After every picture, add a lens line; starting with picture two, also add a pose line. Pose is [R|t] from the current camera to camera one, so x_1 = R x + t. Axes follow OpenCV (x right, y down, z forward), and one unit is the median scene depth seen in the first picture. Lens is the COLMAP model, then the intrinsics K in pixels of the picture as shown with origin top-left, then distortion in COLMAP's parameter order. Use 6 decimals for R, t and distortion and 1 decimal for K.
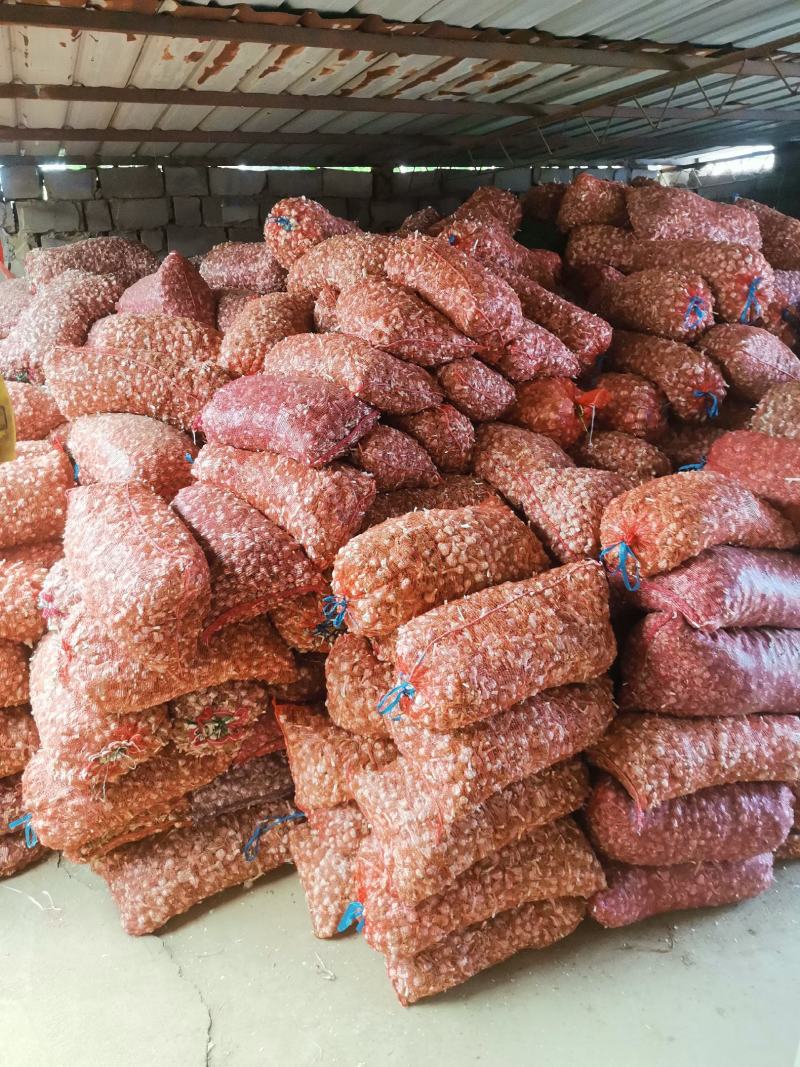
lens RADIAL K [[802.9, 0, 405.6], [0, 802.9, 535.5], [0, 0, 1]] dist [0.103338, -0.140897]
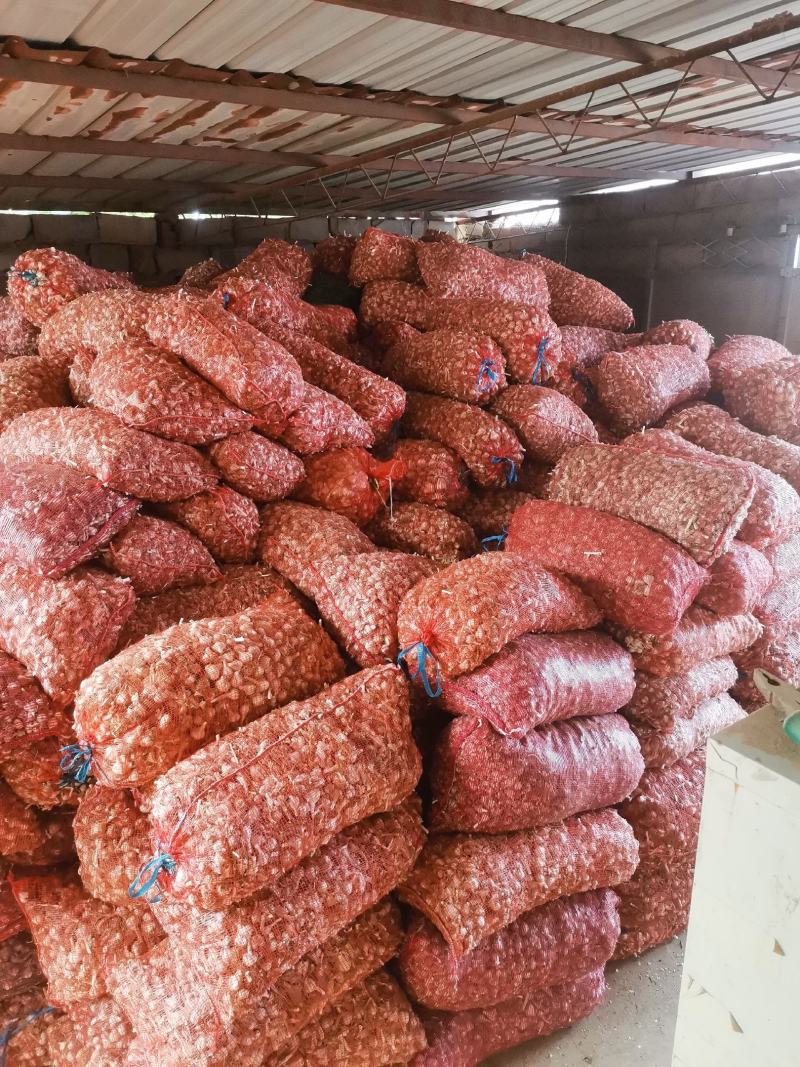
lens RADIAL K [[812.8, 0, 401.4], [0, 812.8, 549.0], [0, 0, 1]] dist [0.109846, -0.144318]
pose [[0.978097, -0.062503, 0.198542, 0.067345], [0.069934, 0.997081, -0.030634, -0.060714], [-0.196048, 0.043848, 0.979613, 0.104281]]
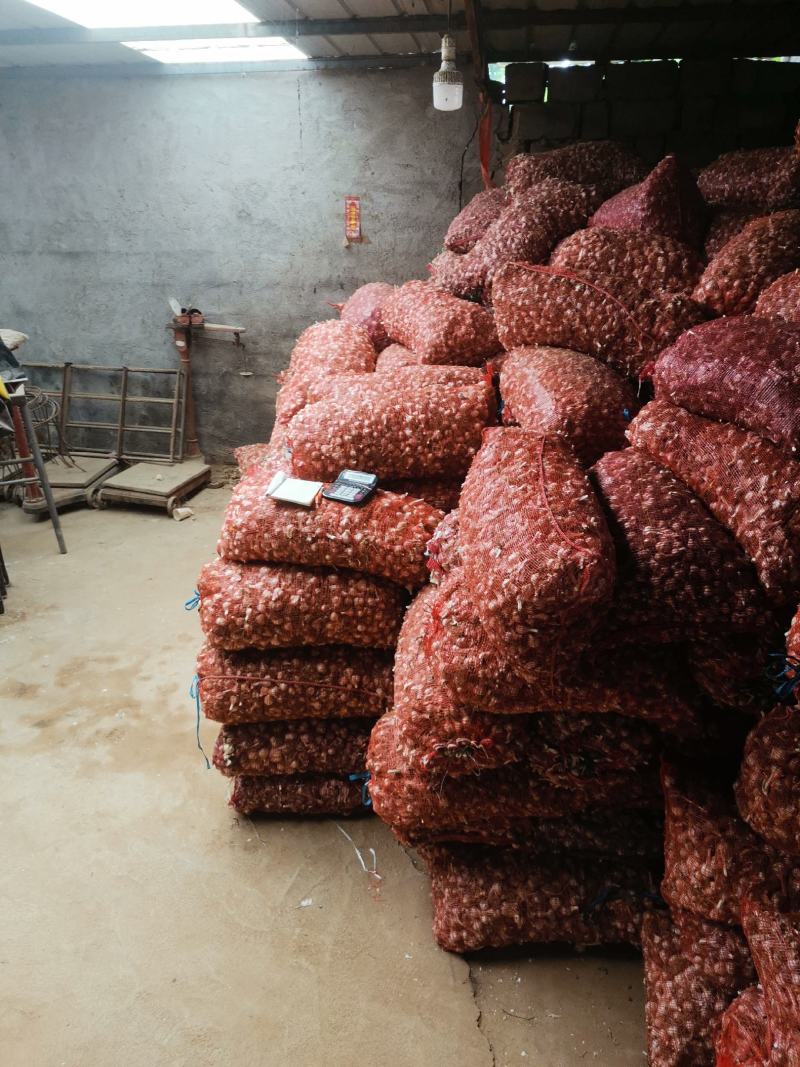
lens RADIAL K [[824.2, 0, 399.9], [0, 824.2, 550.3], [0, 0, 1]] dist [0.107417, -0.150891]
pose [[0.854261, 0.235780, -0.463298, -0.052517], [-0.195163, 0.971497, 0.134556, -0.036075], [0.481818, -0.024527, 0.875928, 0.191134]]
